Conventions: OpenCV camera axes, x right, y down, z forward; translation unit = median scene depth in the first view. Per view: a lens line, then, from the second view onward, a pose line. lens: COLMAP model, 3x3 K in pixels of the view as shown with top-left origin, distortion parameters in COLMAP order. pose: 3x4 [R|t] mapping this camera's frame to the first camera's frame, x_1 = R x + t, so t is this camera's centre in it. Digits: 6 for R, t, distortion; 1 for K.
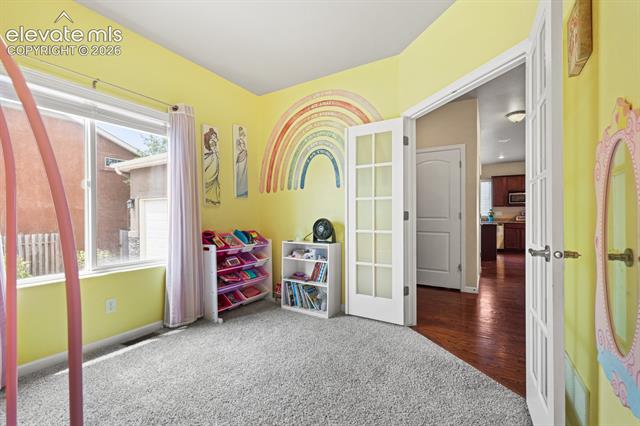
lens RADIAL K [[277.8, 0, 318.4], [0, 277.8, 214.8], [0, 0, 1]] dist [0.003363, 0.000338]
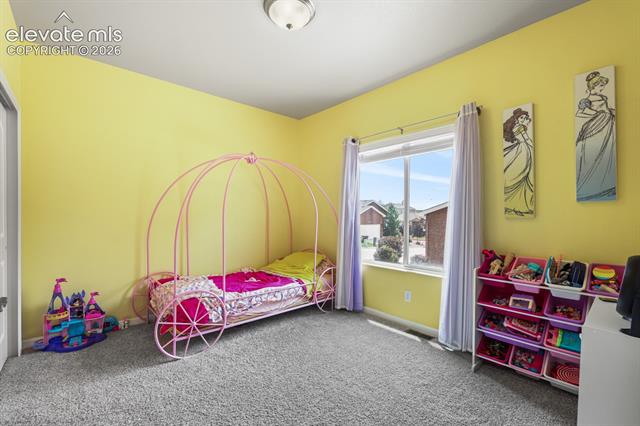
lens RADIAL K [[277.8, 0, 318.4], [0, 277.8, 214.8], [0, 0, 1]] dist [0.003363, 0.000338]
pose [[-0.290210, 0.000410, -0.956963, 0.456821], [0.000904, 1.000000, 0.000154, -0.039665], [0.956962, -0.000821, -0.290211, 0.722696]]
